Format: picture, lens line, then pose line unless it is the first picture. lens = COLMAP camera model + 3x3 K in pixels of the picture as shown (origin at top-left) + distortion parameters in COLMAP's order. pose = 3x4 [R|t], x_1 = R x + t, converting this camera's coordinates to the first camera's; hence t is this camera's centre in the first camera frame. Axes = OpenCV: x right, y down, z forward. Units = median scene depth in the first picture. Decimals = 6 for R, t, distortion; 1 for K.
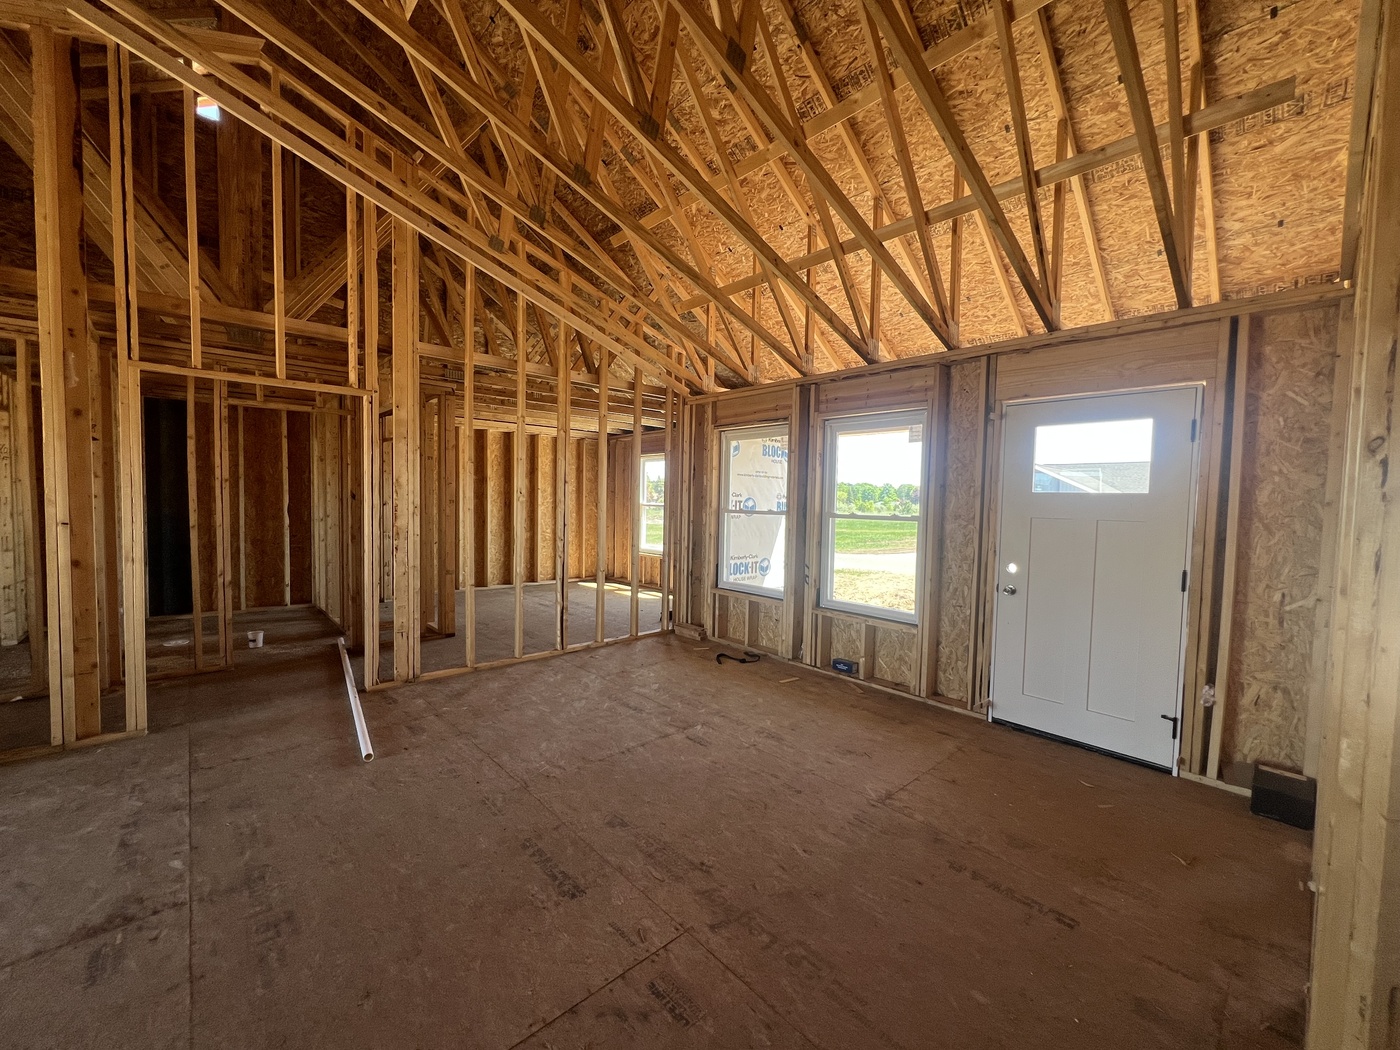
lens RADIAL K [[561.8, 0, 693.7], [0, 561.8, 525.7], [0, 0, 1]] dist [0.002782, -0.000514]
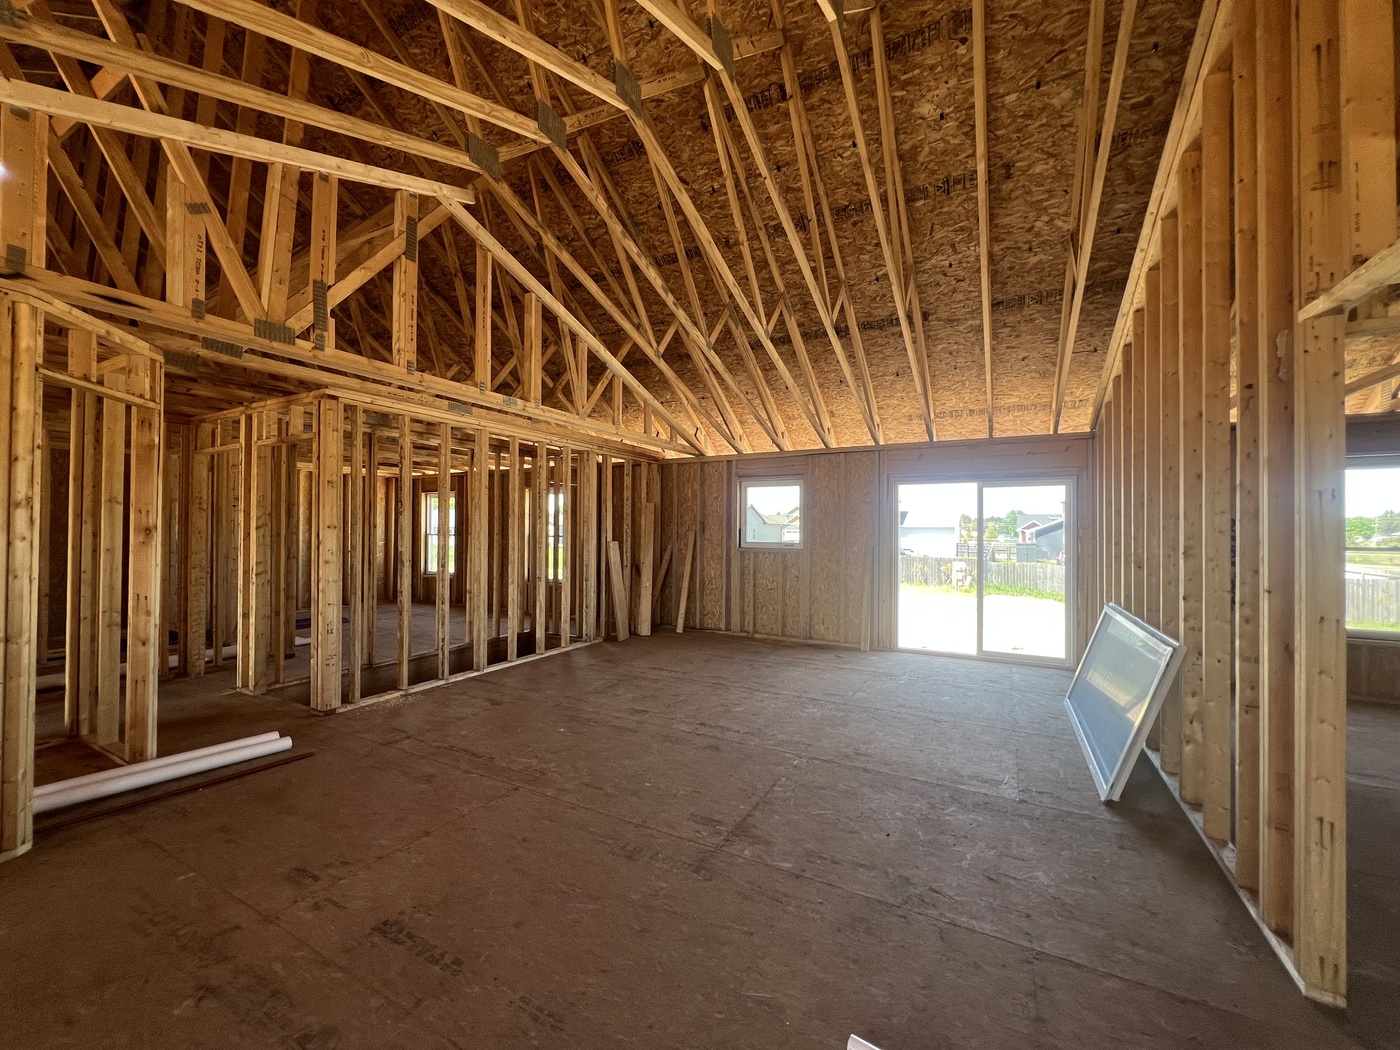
lens RADIAL K [[561.8, 0, 698.1], [0, 561.8, 526.5], [0, 0, 1]] dist [0.002782, -0.000514]
pose [[-0.945811, -0.027139, -0.323580, -0.383762], [-0.036907, 0.999028, 0.024088, -0.091023], [0.322612, 0.034725, -0.945894, 2.032792]]
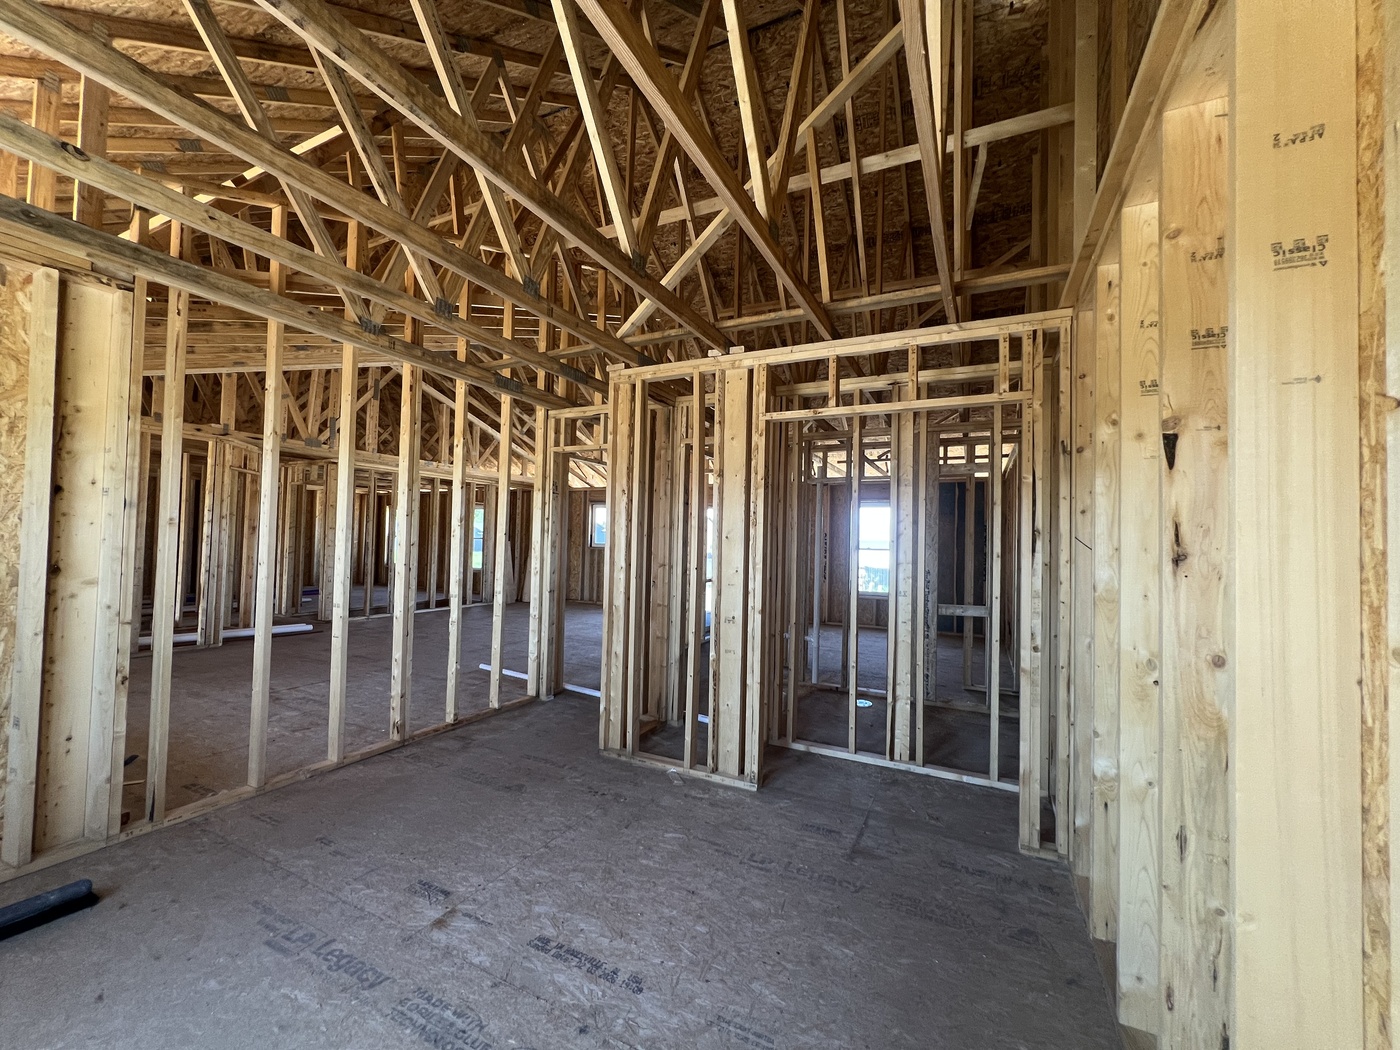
lens RADIAL K [[561.8, 0, 693.6], [0, 561.8, 529.3], [0, 0, 1]] dist [0.002782, -0.000514]
pose [[-0.934655, -0.053678, -0.351480, -0.403454], [-0.061624, 0.998034, 0.011451, -0.095679], [0.350174, 0.032363, -0.936125, 2.143858]]
